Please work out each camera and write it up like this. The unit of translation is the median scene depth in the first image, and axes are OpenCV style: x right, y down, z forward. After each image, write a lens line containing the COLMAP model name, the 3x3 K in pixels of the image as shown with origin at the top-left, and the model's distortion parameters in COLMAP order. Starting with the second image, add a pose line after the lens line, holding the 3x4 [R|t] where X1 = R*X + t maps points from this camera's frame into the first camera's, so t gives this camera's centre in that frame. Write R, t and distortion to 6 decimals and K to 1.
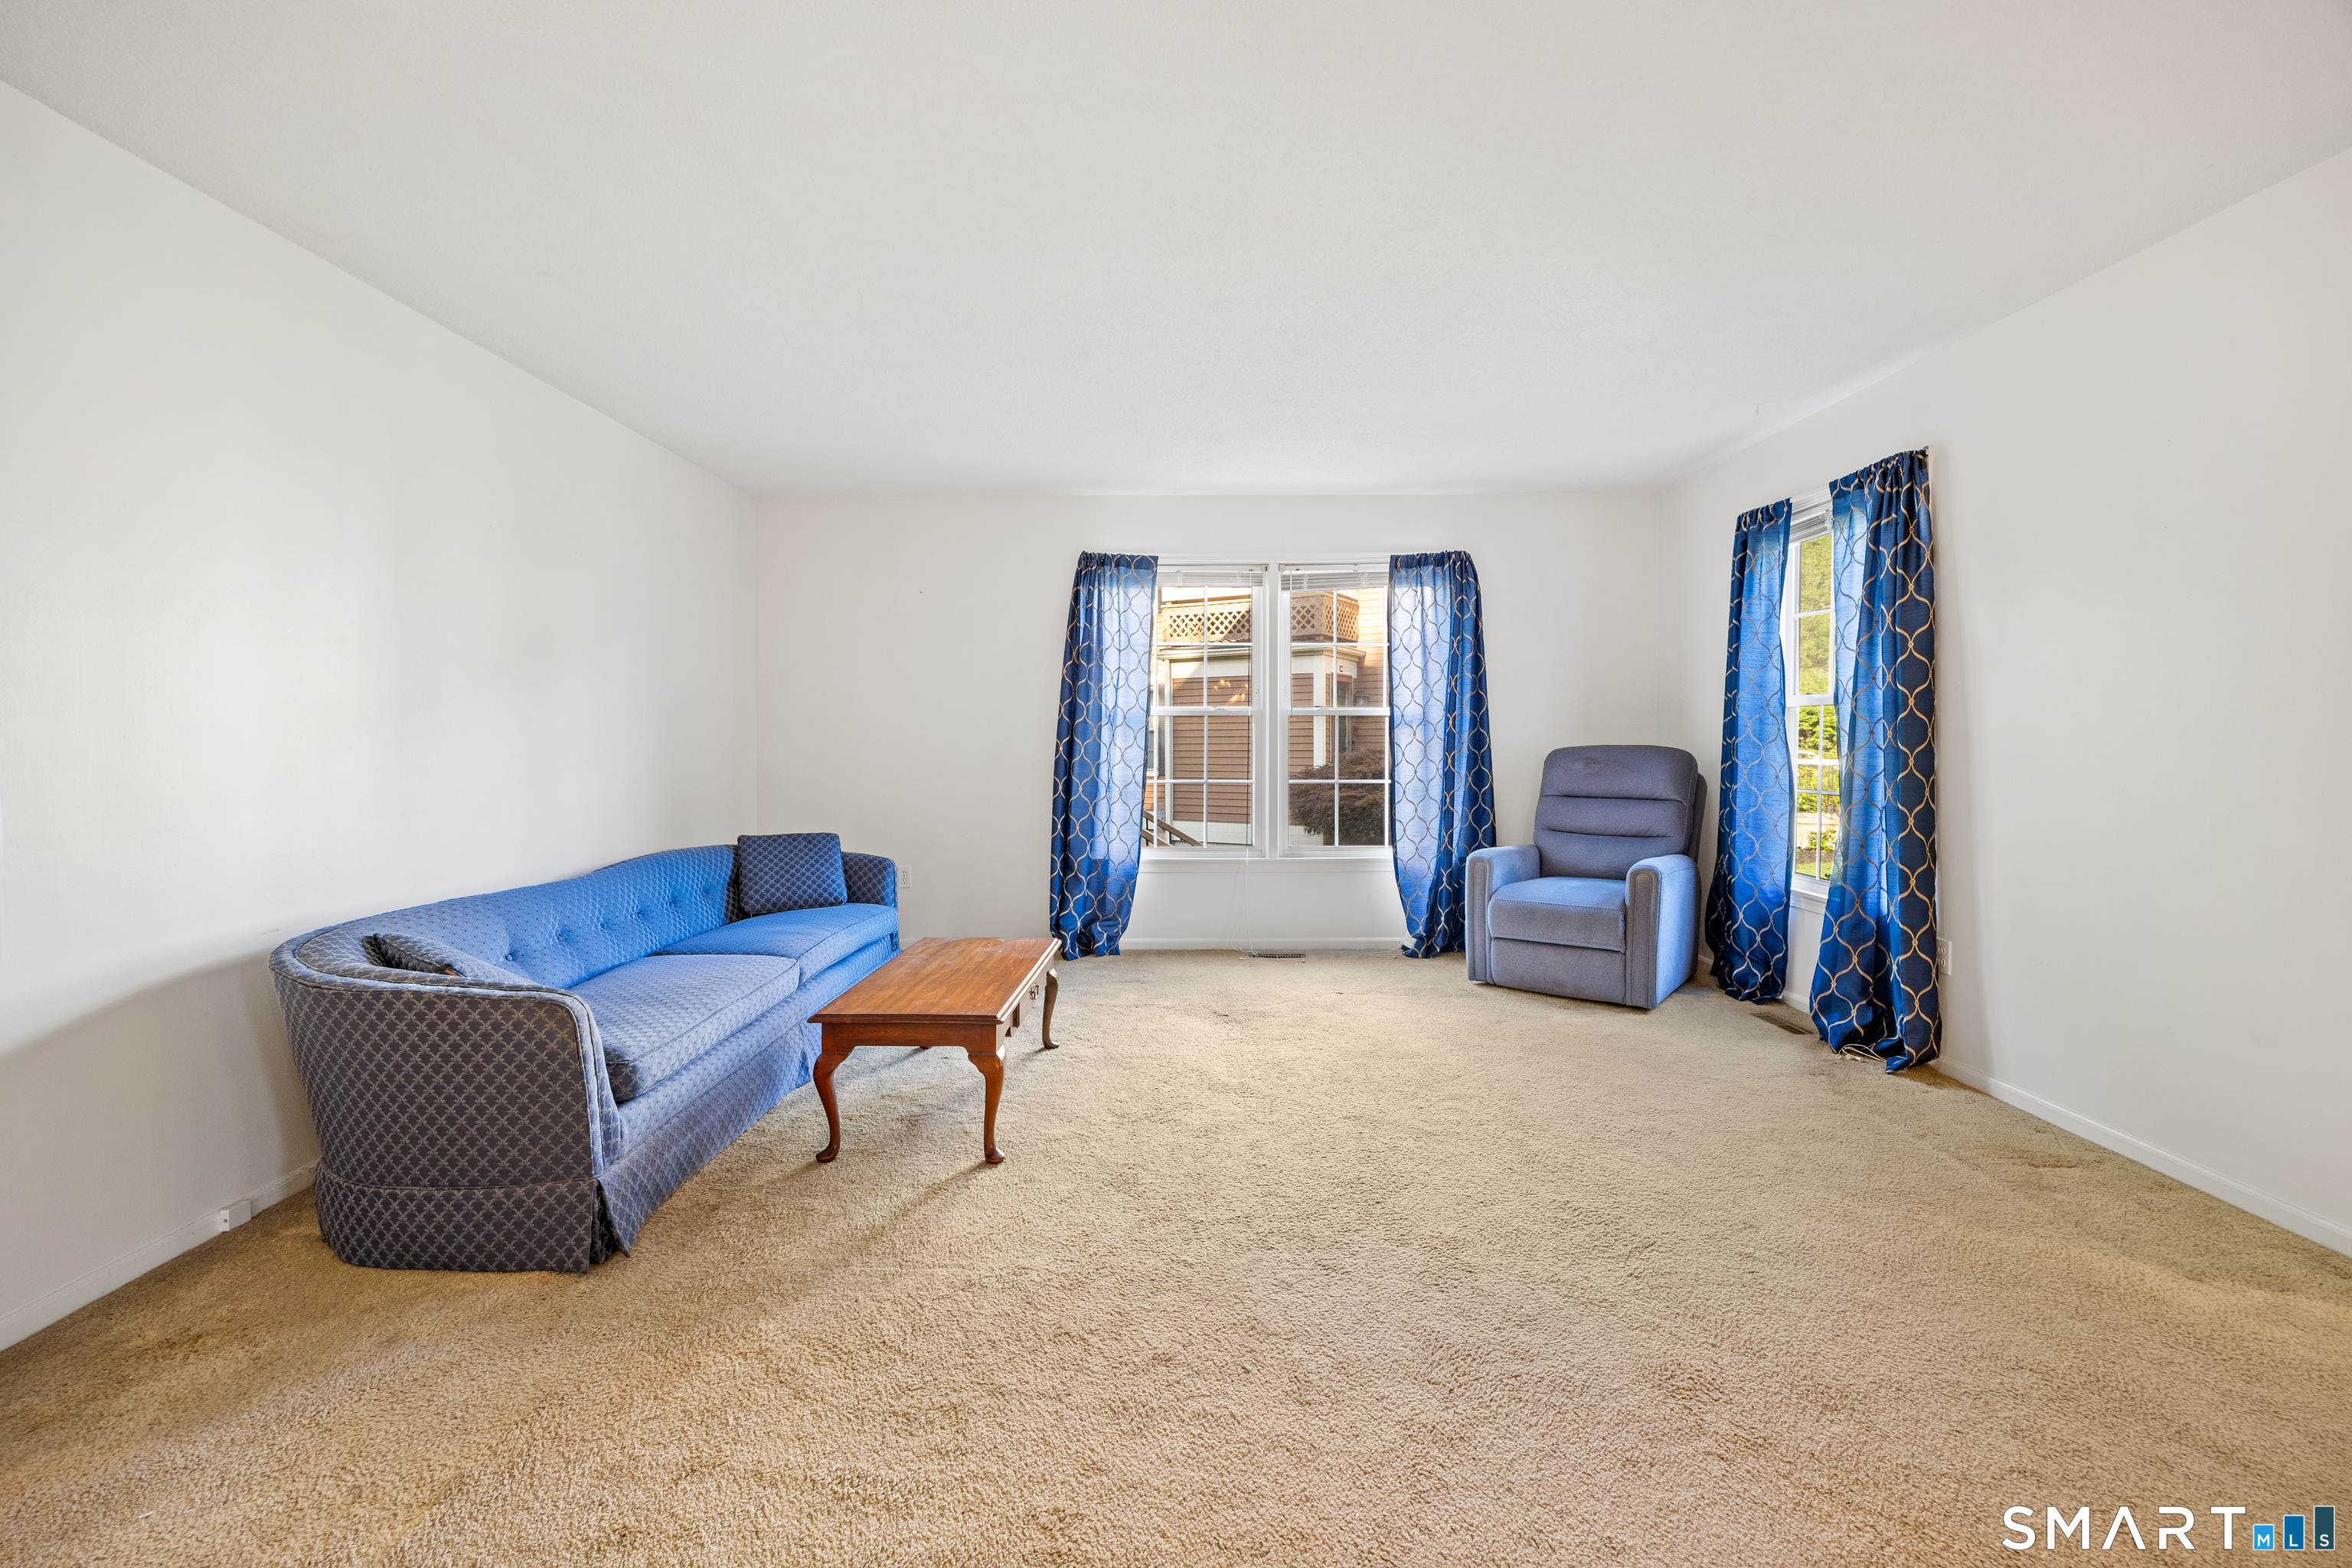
lens RADIAL K [[1024.0, 0, 1129.1], [0, 1024.0, 774.6], [0, 0, 1]] dist [-0.003327, -0.000230]
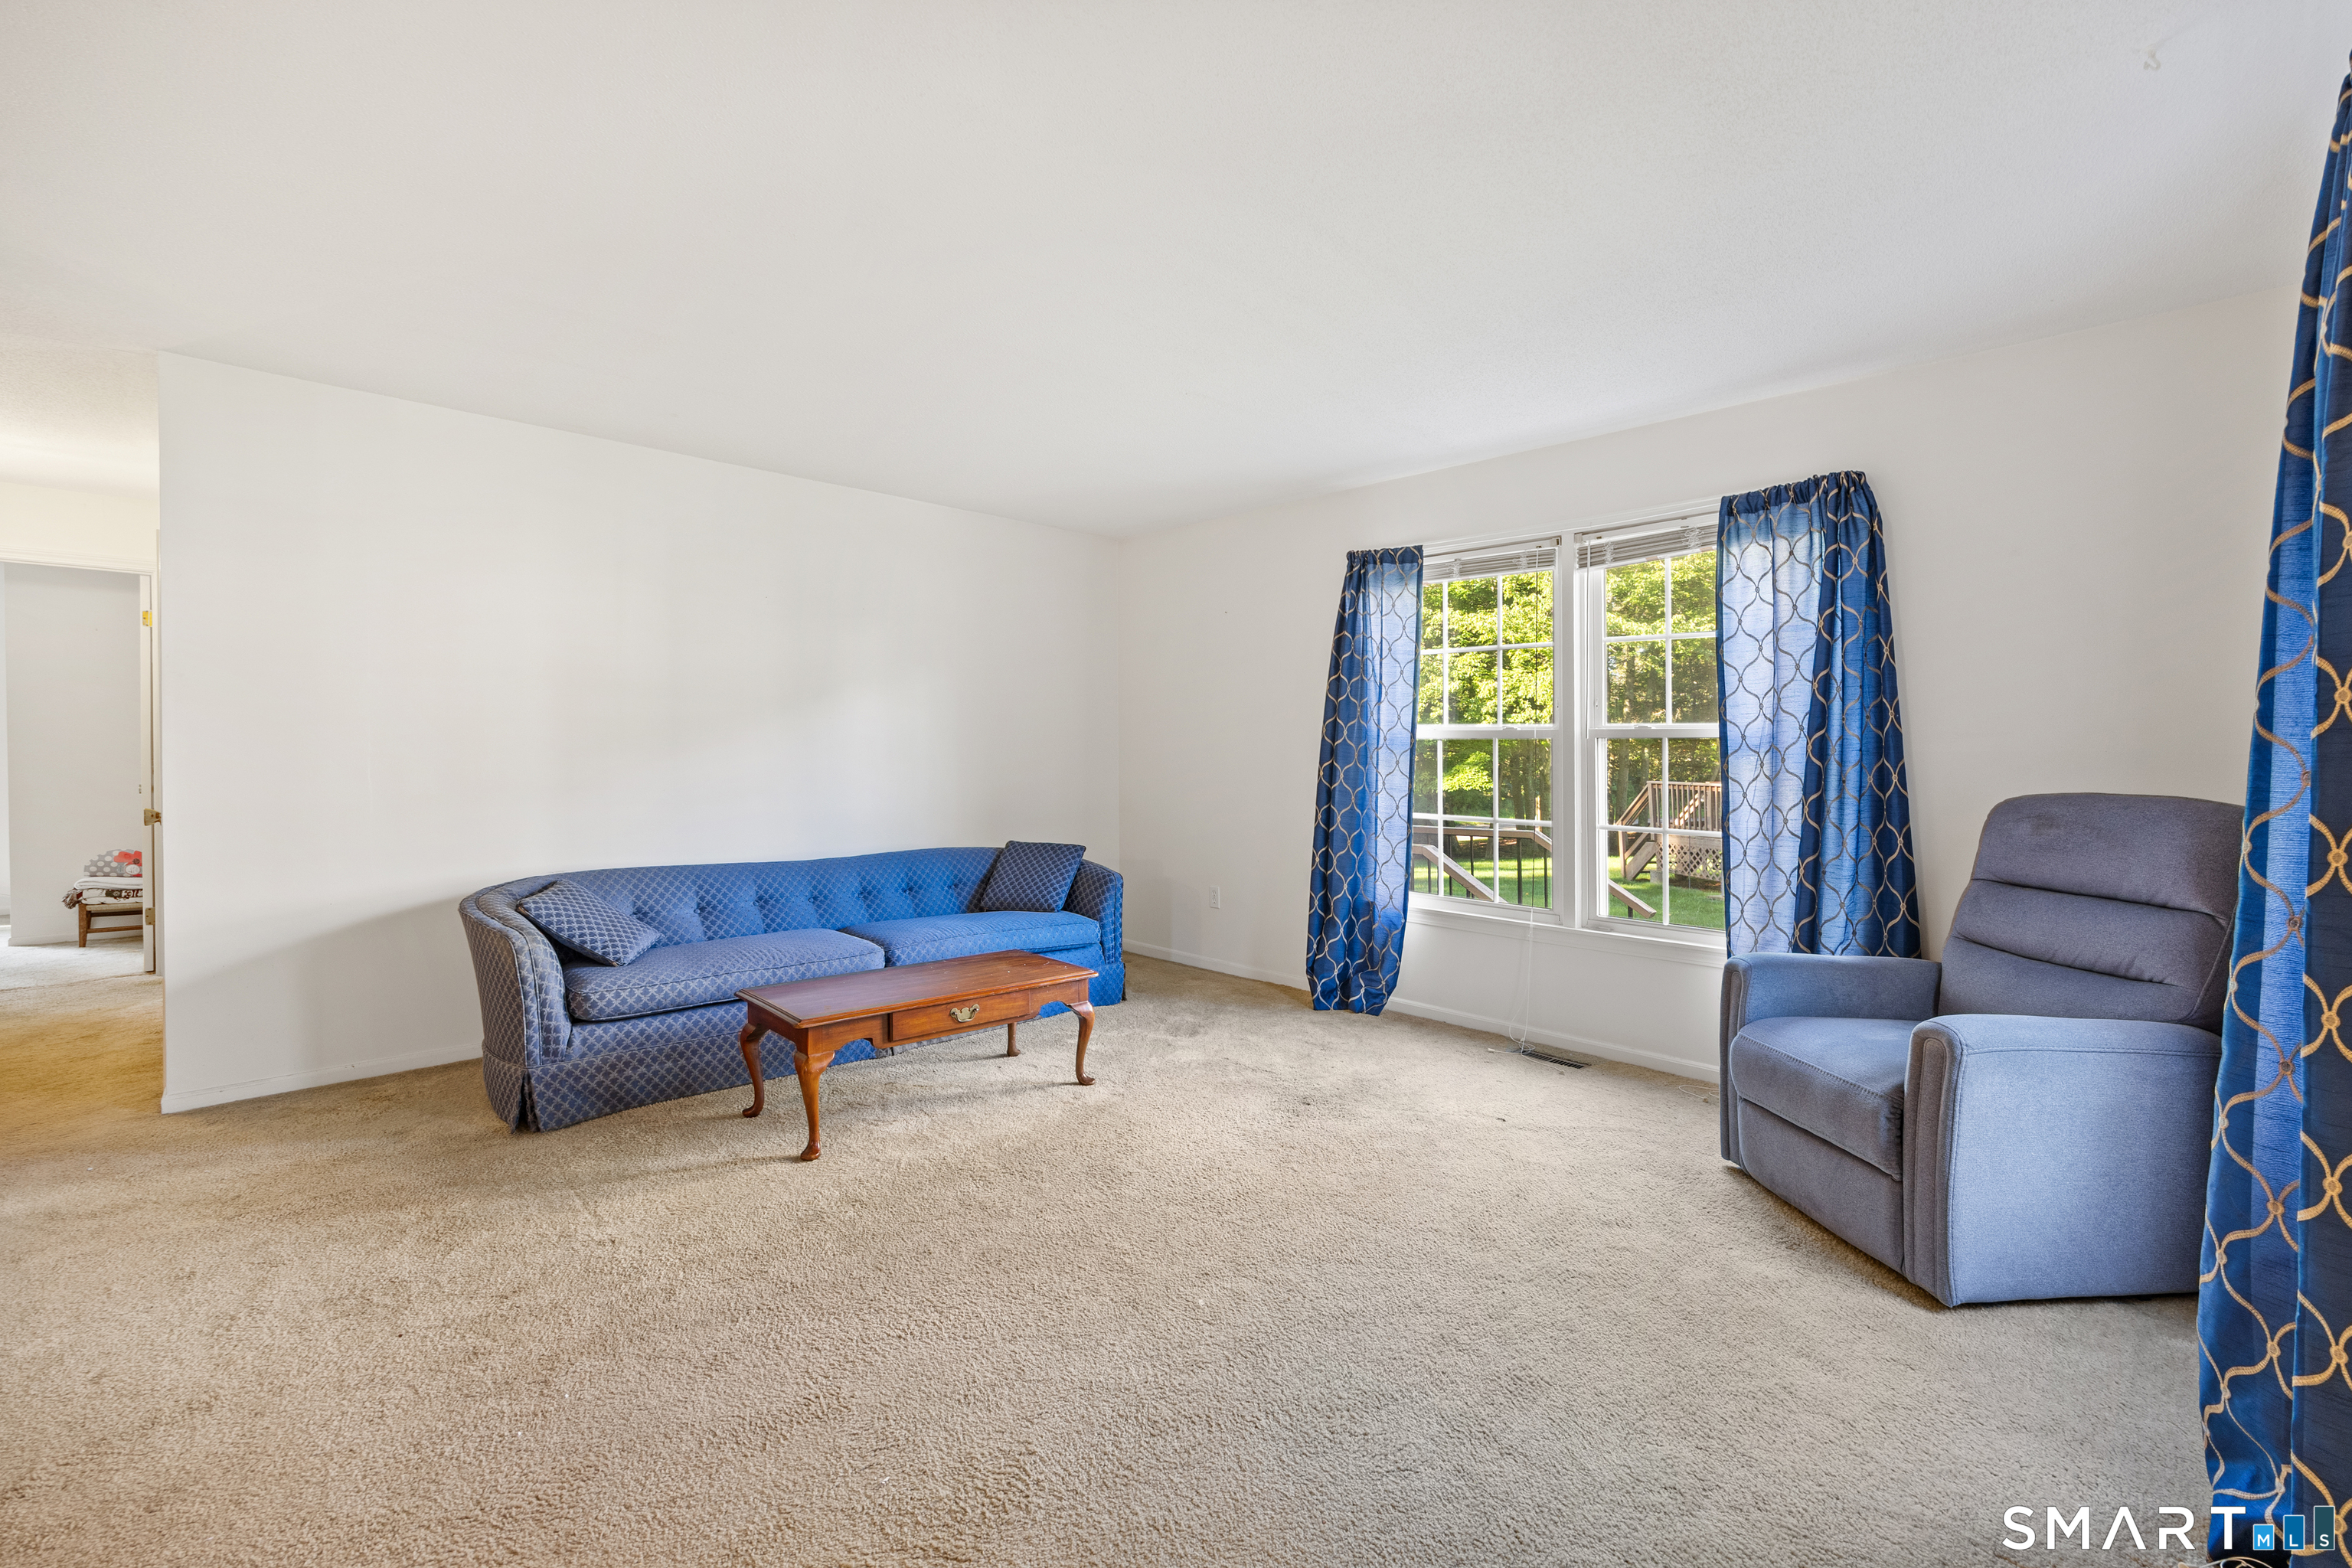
lens RADIAL K [[997.2, 0, 1176.0], [0, 997.2, 784.0], [0, 0, 1]] dist [-0.002238, 0.000049]
pose [[0.707944, 0.033877, -0.705456, 0.463011], [-0.041293, 0.999126, 0.006541, -0.016691], [0.705061, 0.024500, 0.708724, 0.288761]]
